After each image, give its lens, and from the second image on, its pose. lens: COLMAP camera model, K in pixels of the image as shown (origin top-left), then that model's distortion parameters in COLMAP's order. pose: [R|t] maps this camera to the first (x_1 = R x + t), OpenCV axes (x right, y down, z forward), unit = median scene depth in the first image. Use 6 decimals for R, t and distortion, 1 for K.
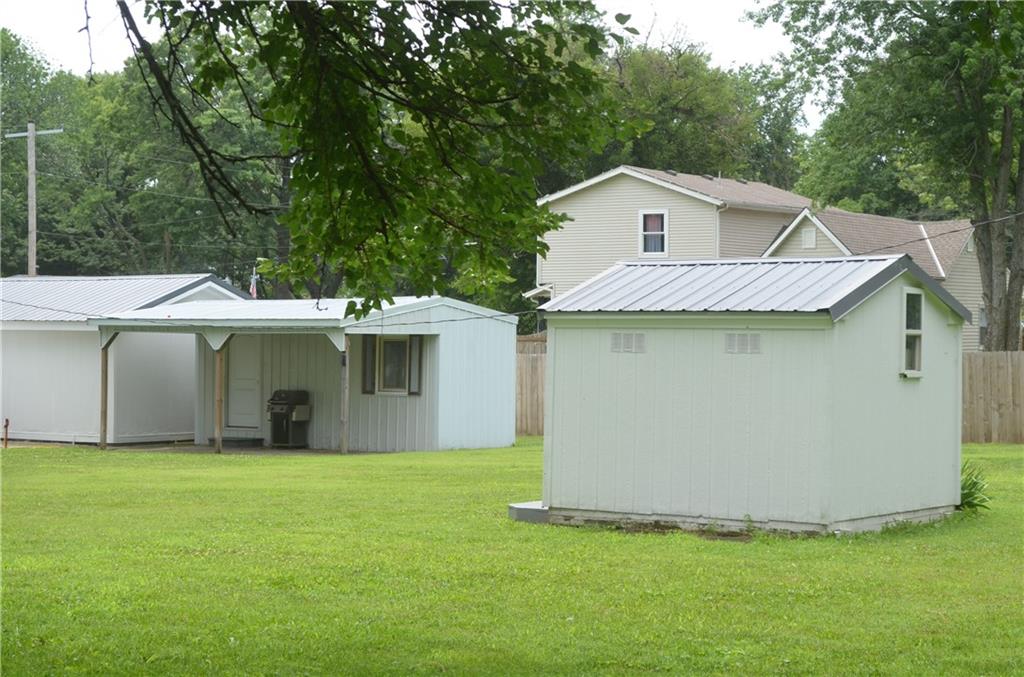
lens RADIAL K [[2136.1, 0, 512.1], [0, 2136.1, 336.3], [0, 0, 1]] dist [-0.072671, 0.000000]
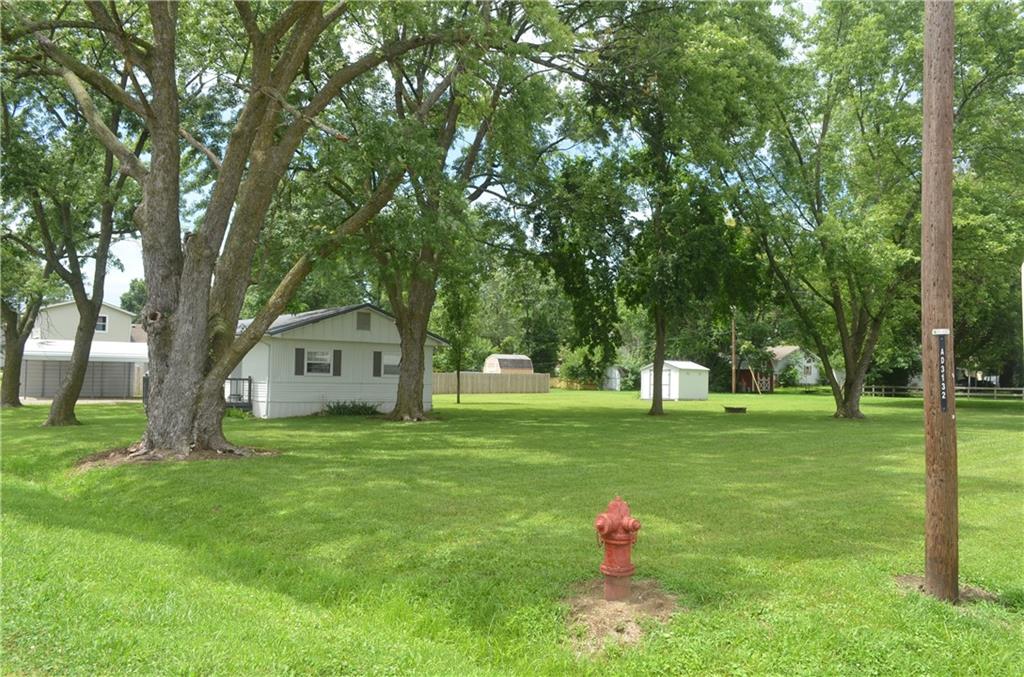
lens RADIAL K [[796.1, 0, 512.9], [0, 796.1, 338.8], [0, 0, 1]] dist [-0.013595, 0.005243]
pose [[0.294045, 0.051282, 0.954415, -1.381308], [-0.020726, 0.998667, -0.047274, 0.013313], [-0.955567, -0.005881, 0.294716, 0.429903]]
